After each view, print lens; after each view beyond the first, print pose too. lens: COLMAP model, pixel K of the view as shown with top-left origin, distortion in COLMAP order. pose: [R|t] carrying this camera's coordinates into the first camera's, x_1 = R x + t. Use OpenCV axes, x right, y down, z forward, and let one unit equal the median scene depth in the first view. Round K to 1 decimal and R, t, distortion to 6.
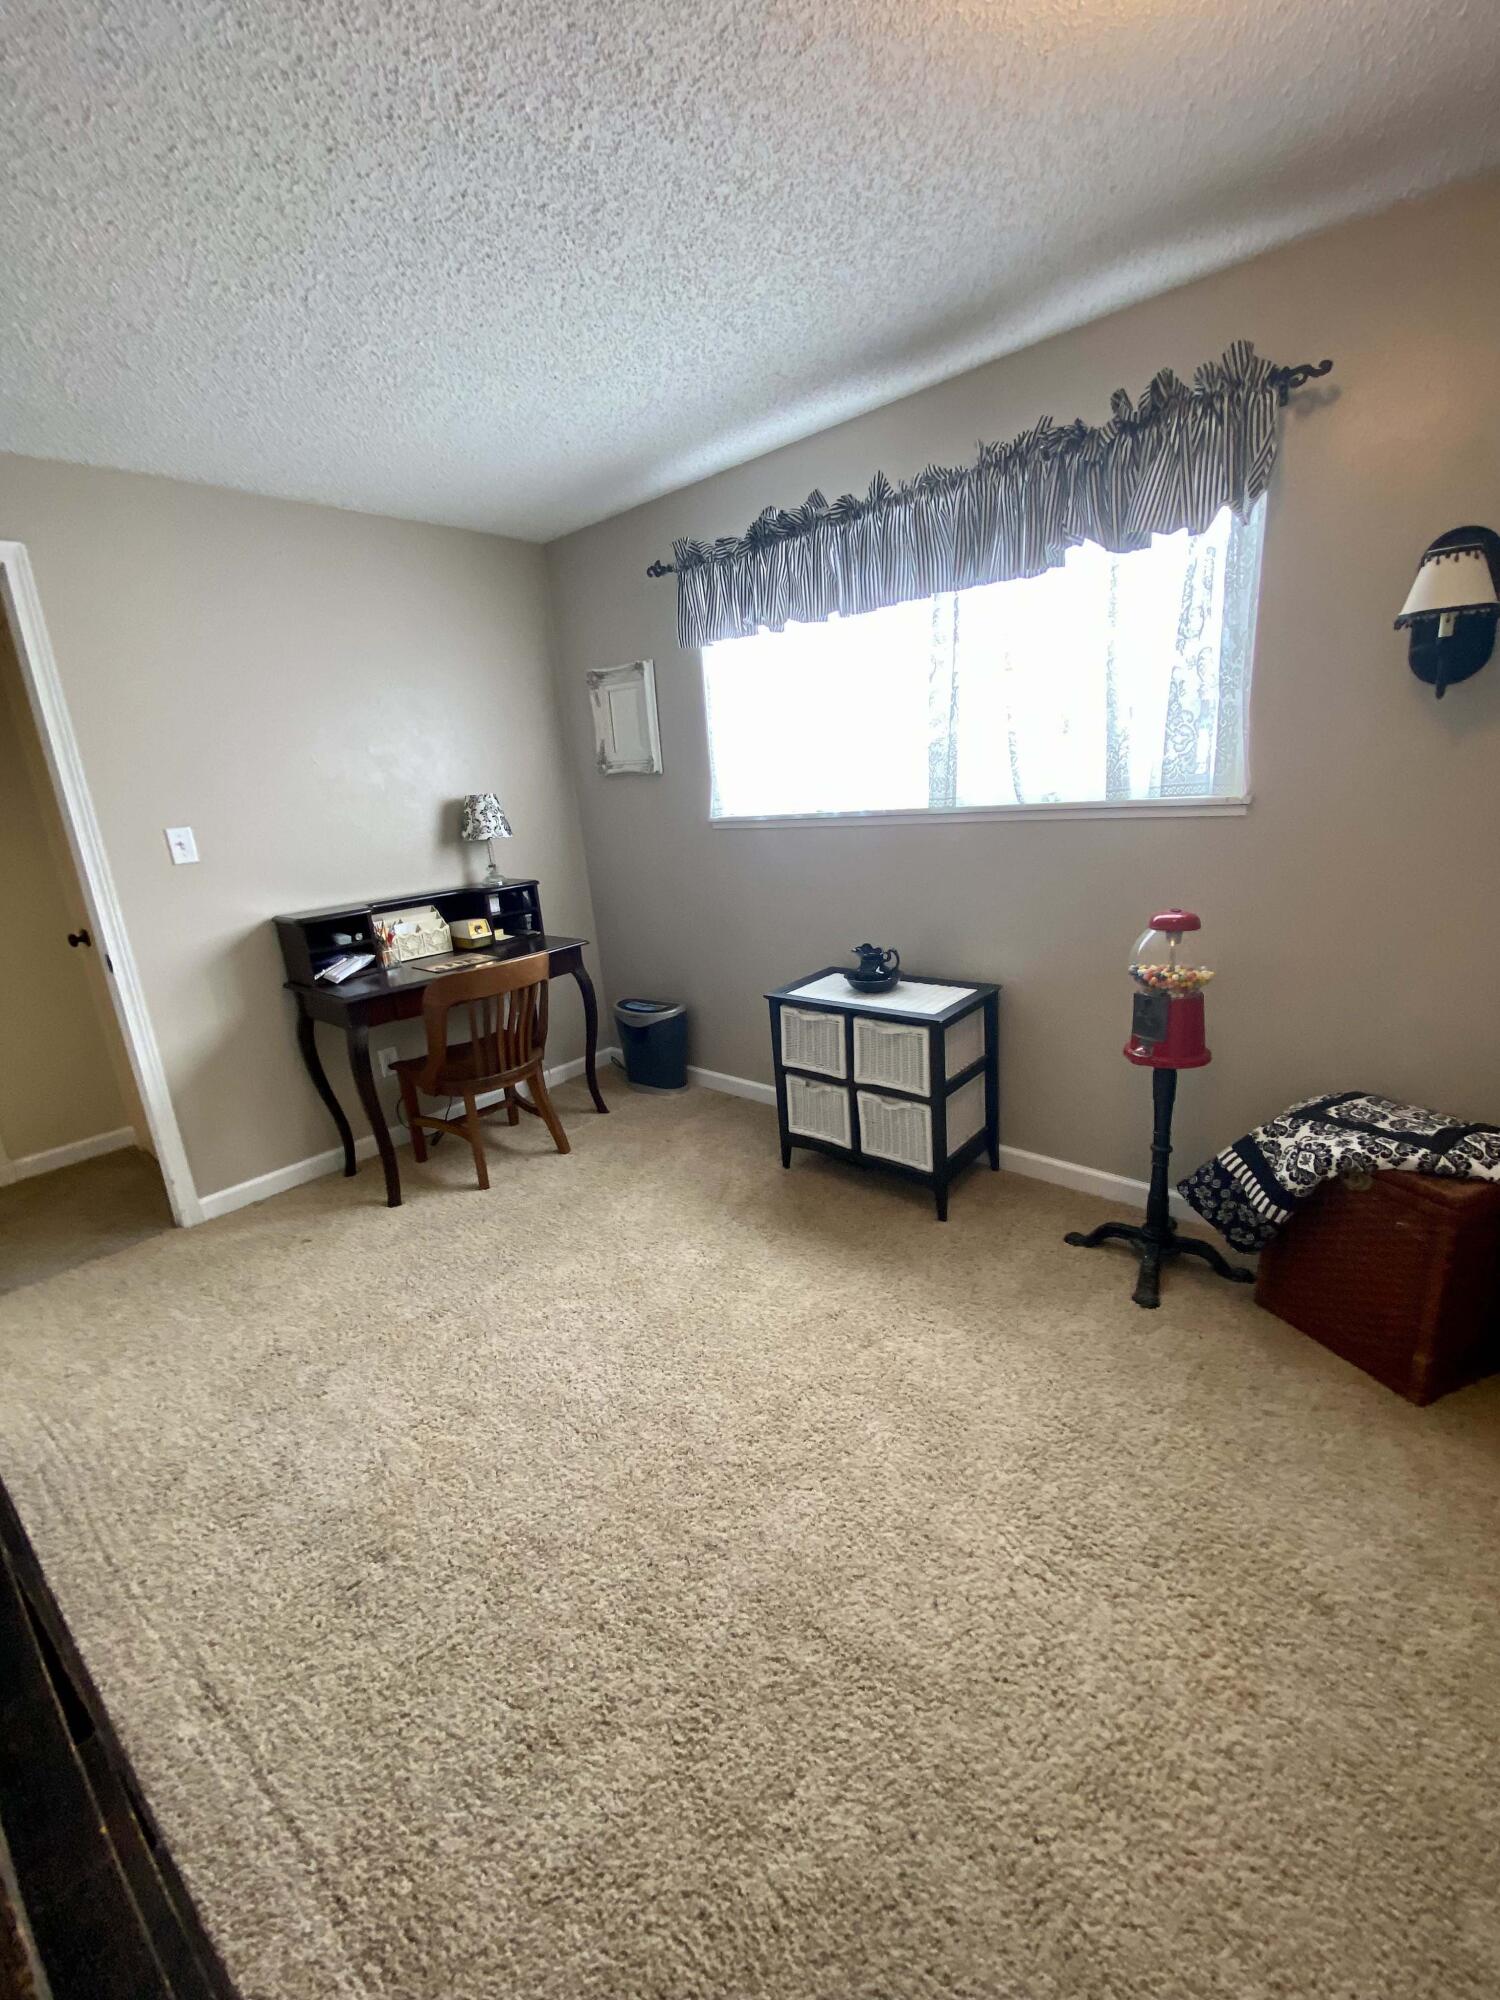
lens RADIAL K [[804.9, 0, 748.9], [0, 804.9, 1002.2], [0, 0, 1]] dist [0.032227, -0.028607]
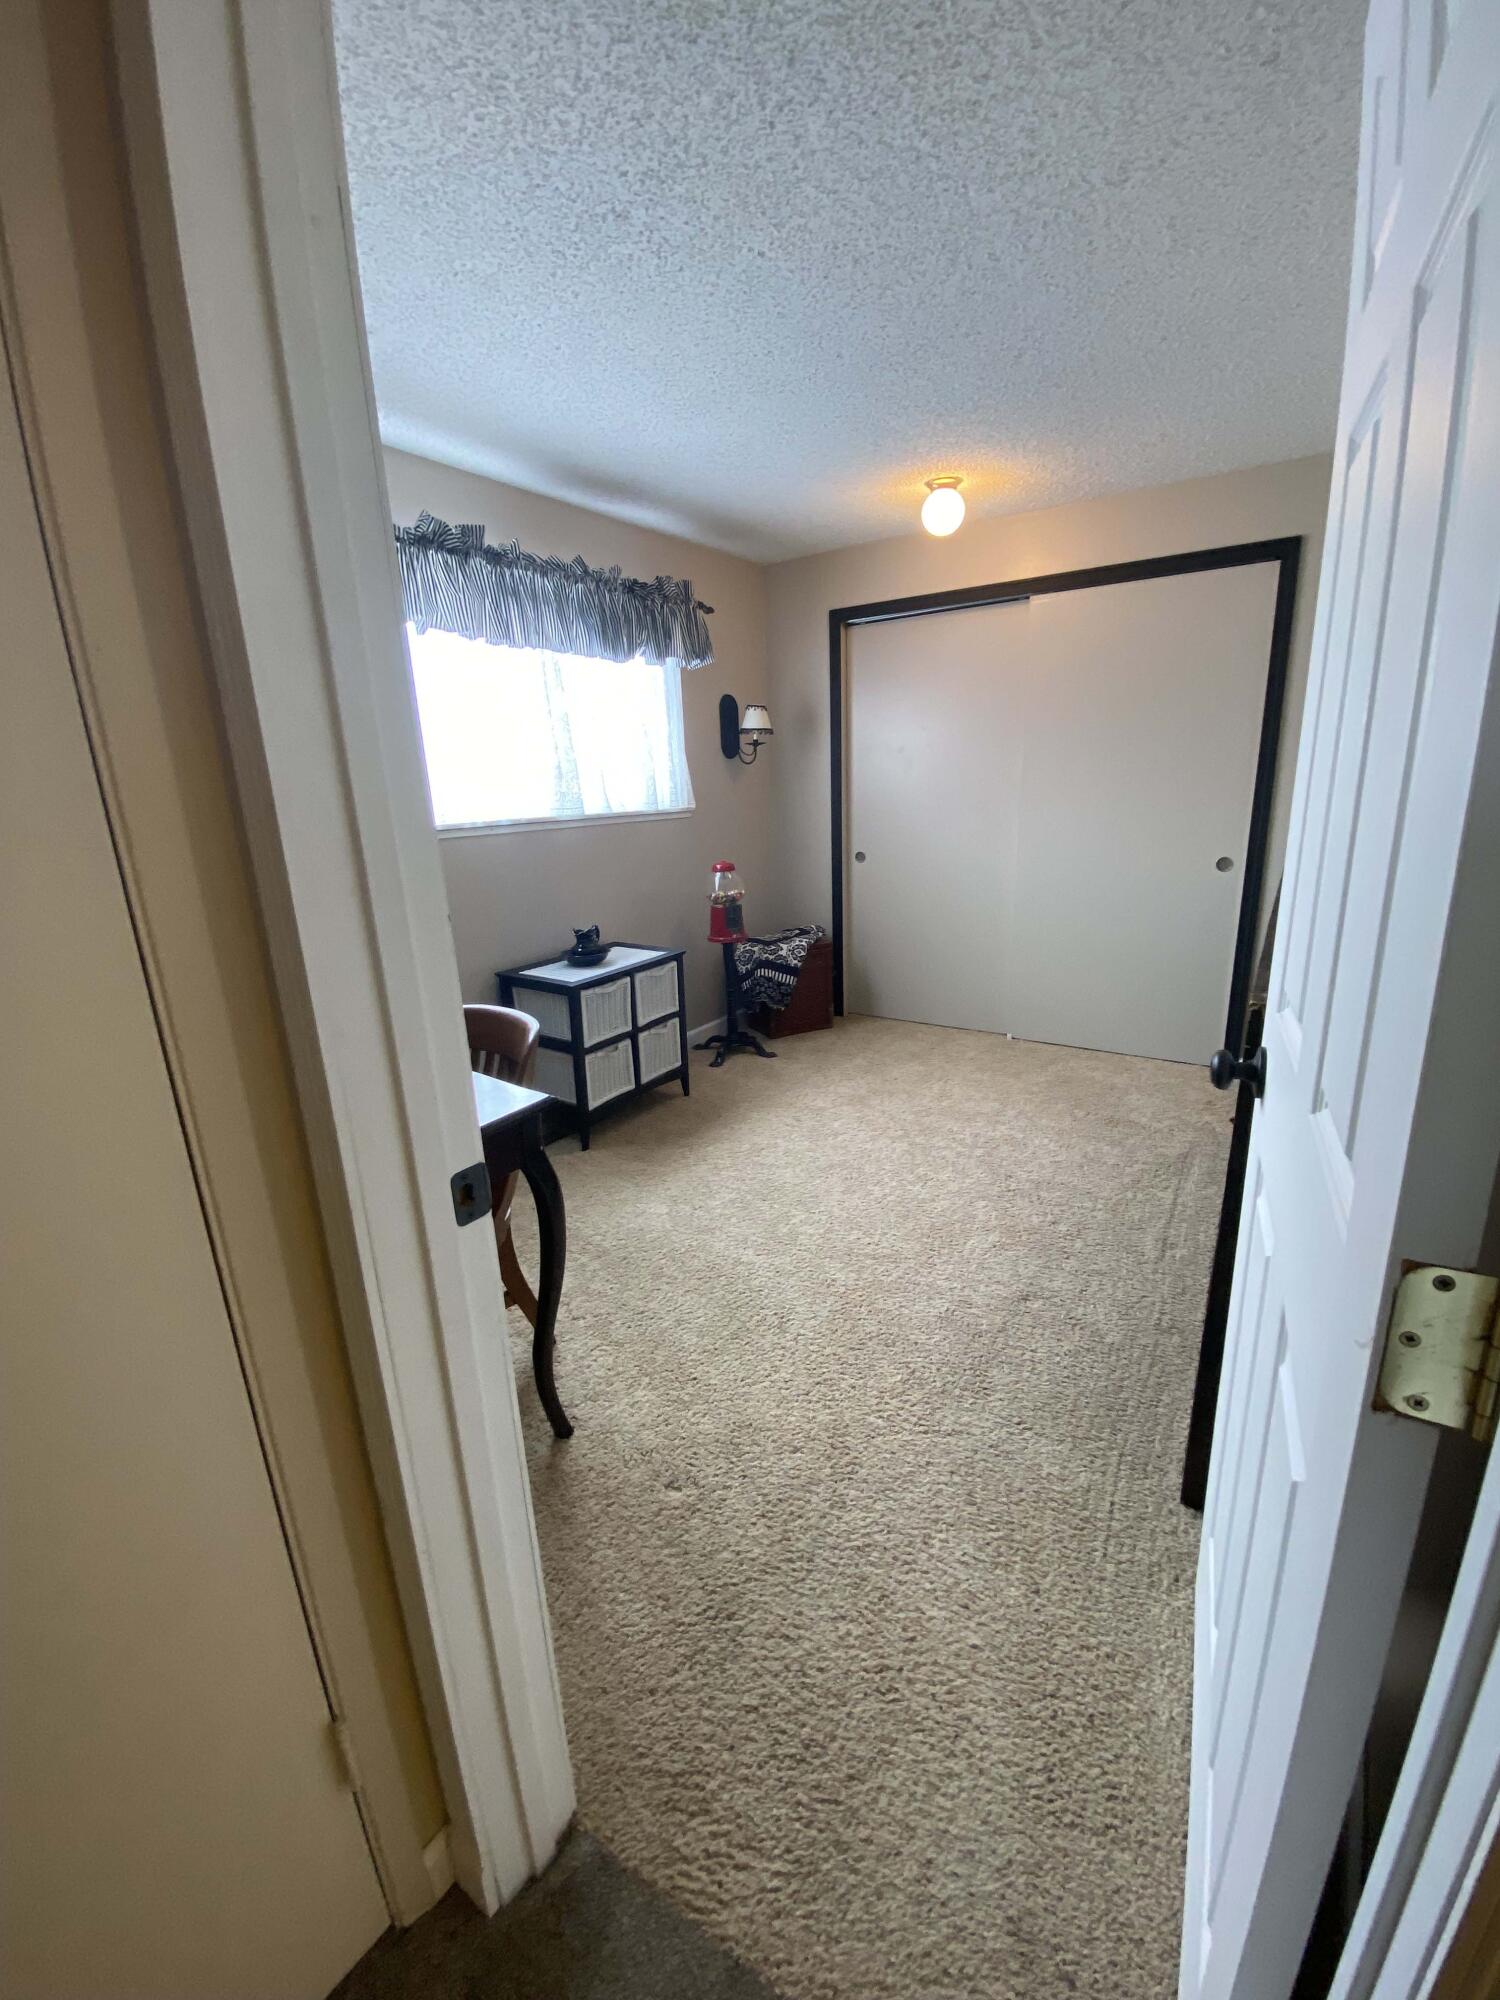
lens RADIAL K [[804.9, 0, 748.9], [0, 804.9, 1002.2], [0, 0, 1]] dist [0.032227, -0.028607]
pose [[-0.120475, -0.201600, 0.972031, -1.139249], [0.296982, 0.927000, 0.229069, -0.180285], [-0.947252, 0.316273, -0.051809, 0.913206]]
